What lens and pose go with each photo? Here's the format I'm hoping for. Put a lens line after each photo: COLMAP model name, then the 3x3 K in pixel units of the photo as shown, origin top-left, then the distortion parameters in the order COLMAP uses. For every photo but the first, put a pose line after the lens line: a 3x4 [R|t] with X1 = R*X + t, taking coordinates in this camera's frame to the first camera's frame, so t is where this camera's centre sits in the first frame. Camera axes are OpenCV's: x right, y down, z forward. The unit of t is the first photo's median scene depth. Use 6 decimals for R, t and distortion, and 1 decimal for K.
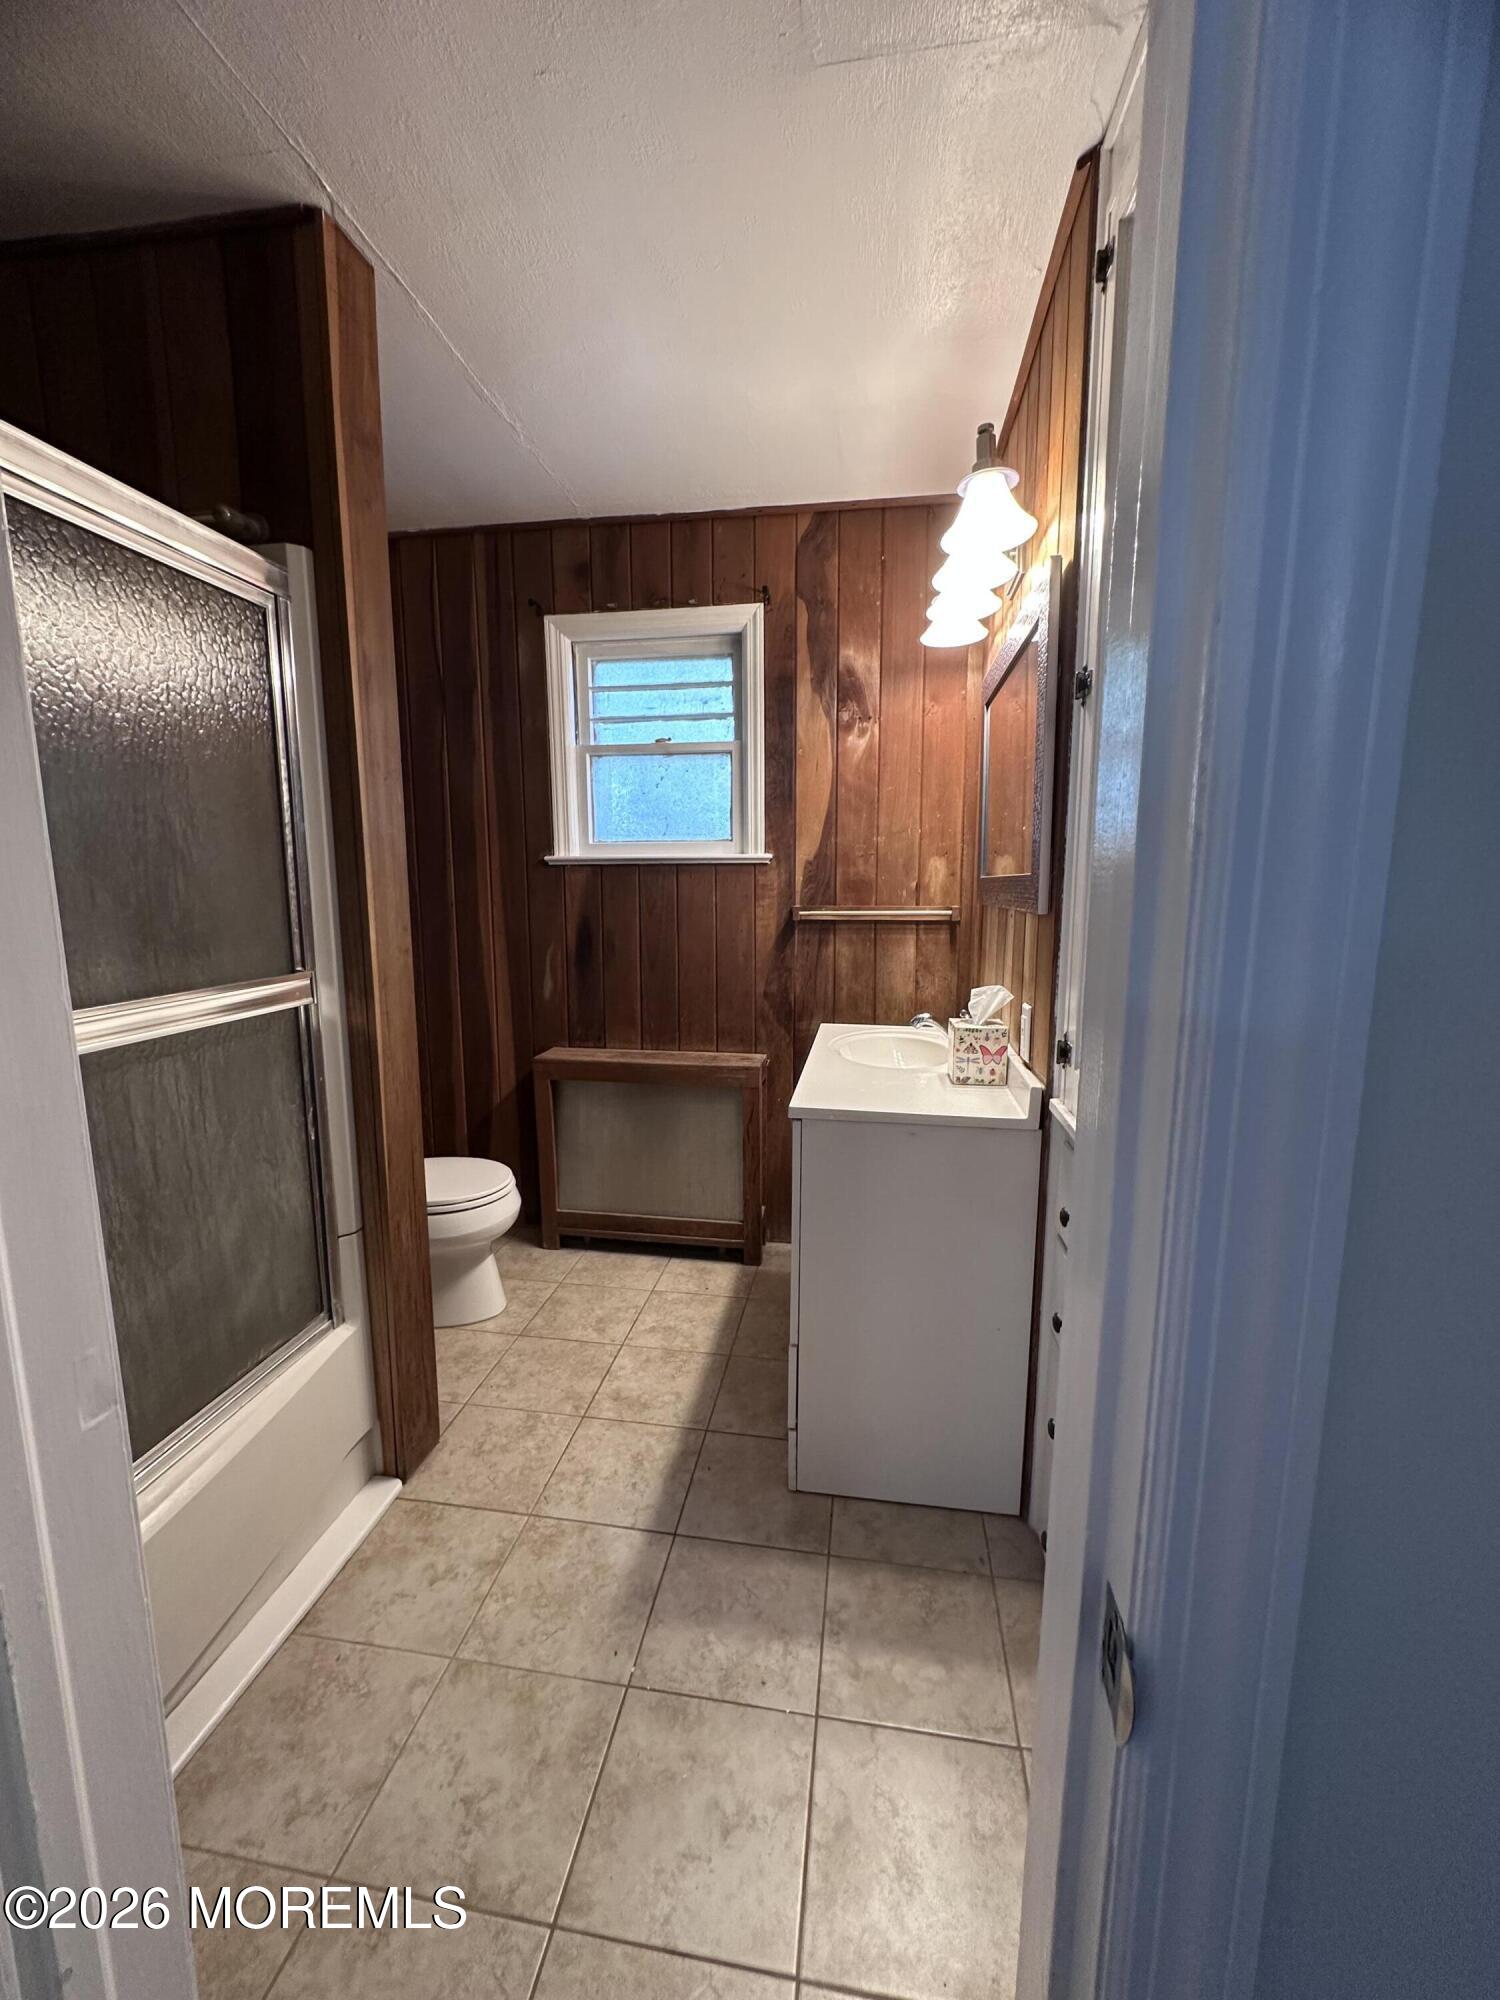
lens RADIAL K [[803.3, 0, 750.1], [0, 803.3, 1001.1], [0, 0, 1]] dist [-0.002778, 0.000756]
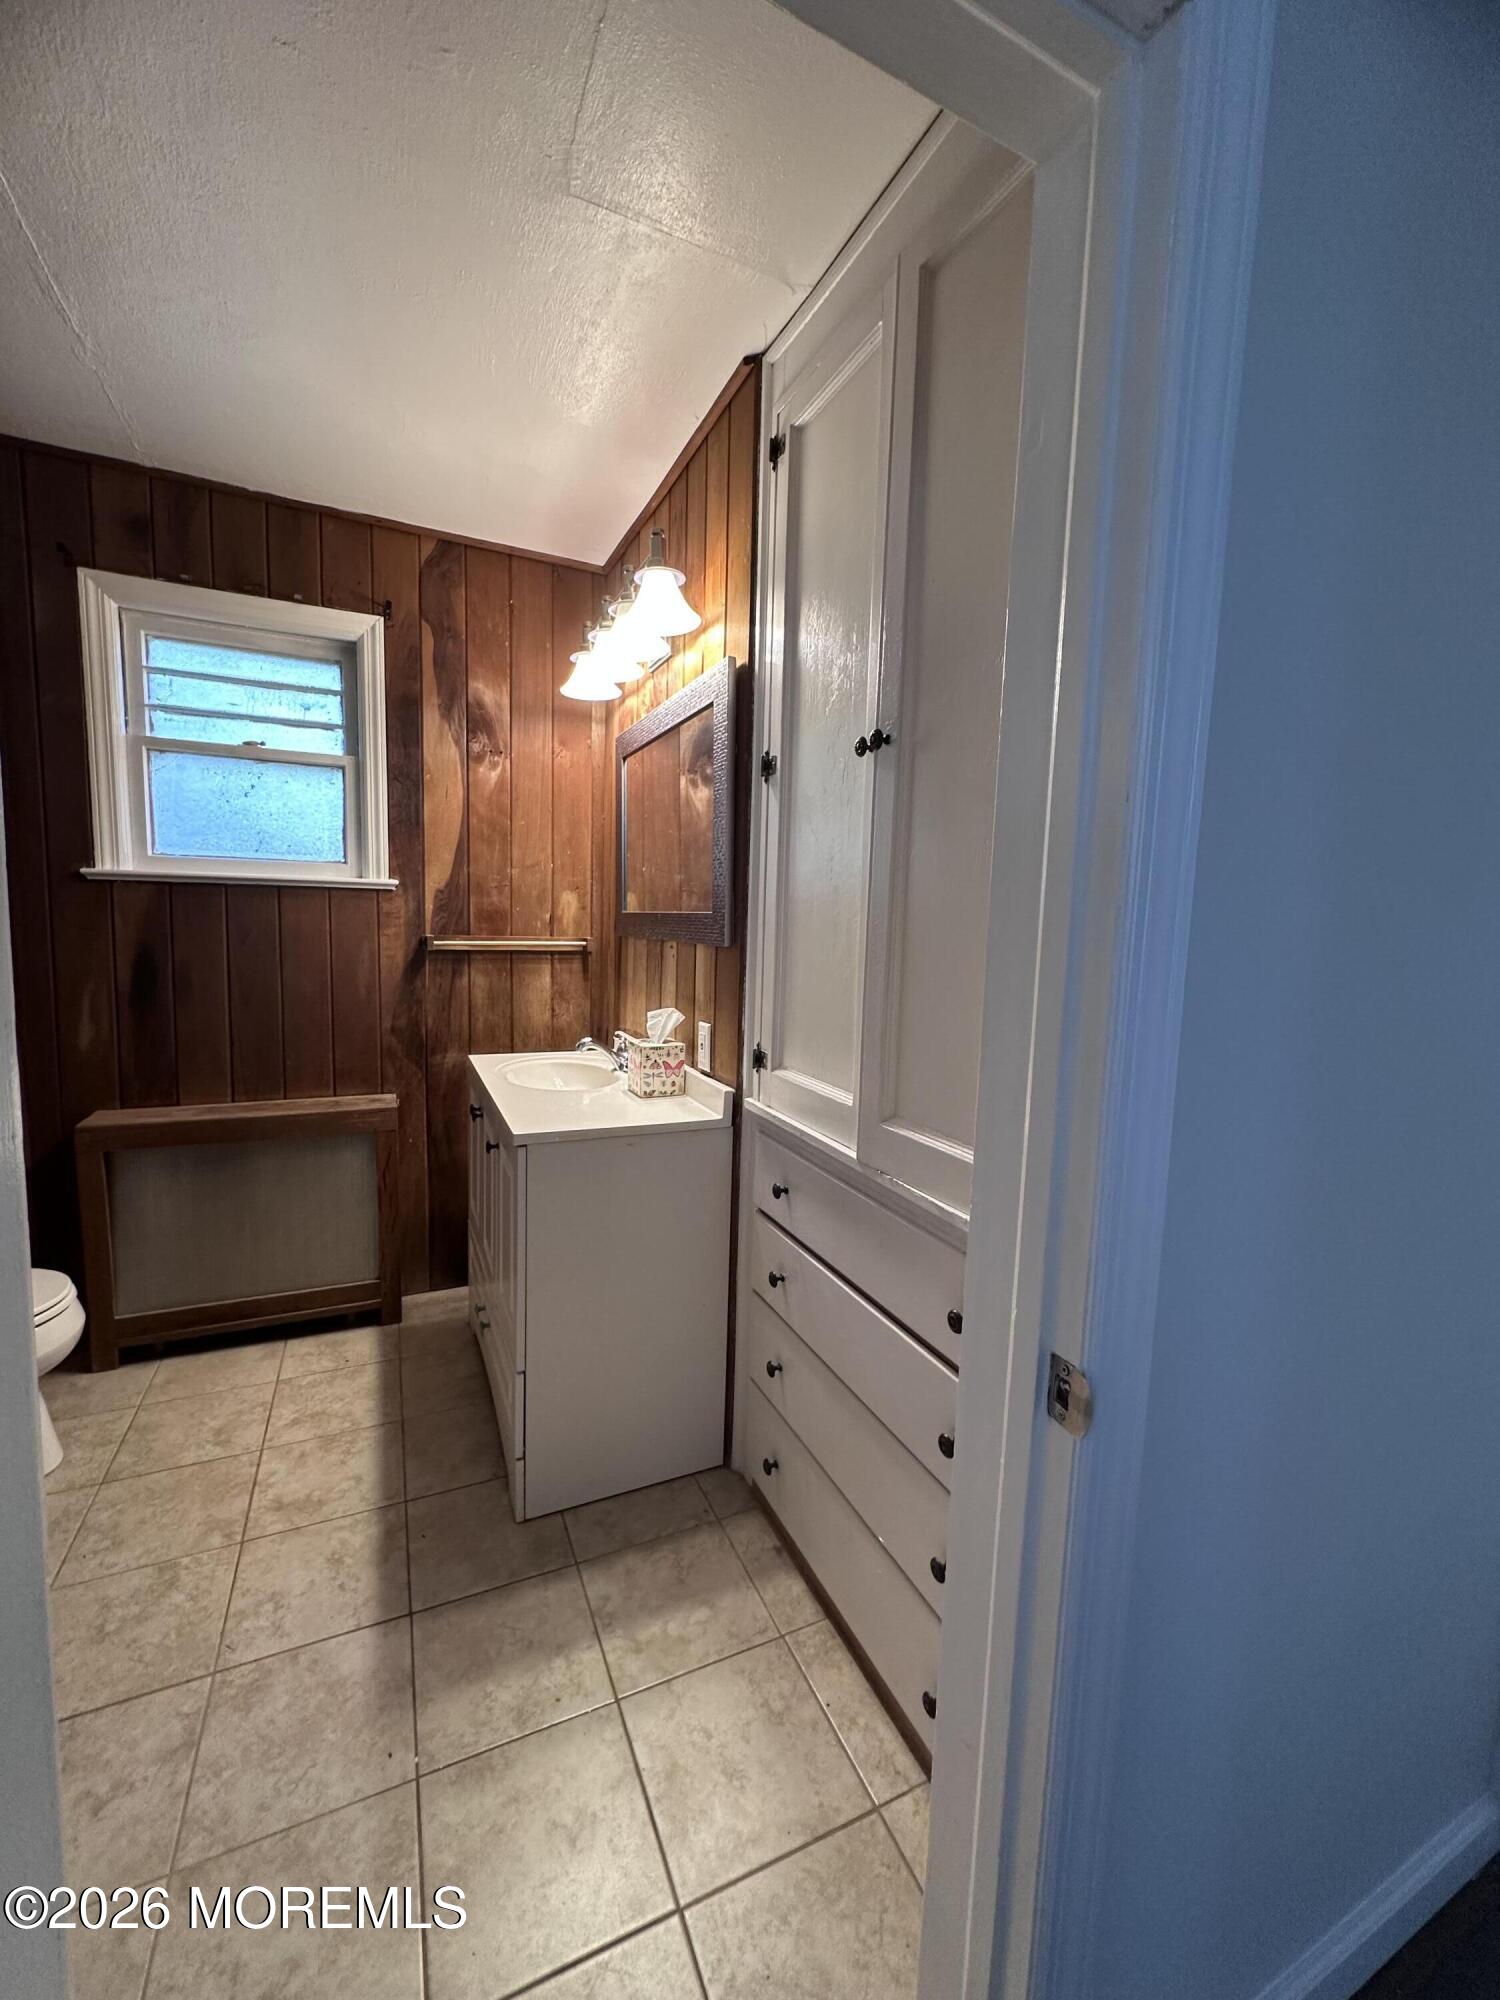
lens RADIAL K [[803.3, 0, 753.3], [0, 803.3, 1002.2], [0, 0, 1]] dist [-0.002778, 0.000756]
pose [[0.831315, -0.032737, 0.554836, -0.169241], [0.052361, 0.998437, -0.019543, 0.000519], [-0.553329, 0.045298, 0.831730, -0.011645]]
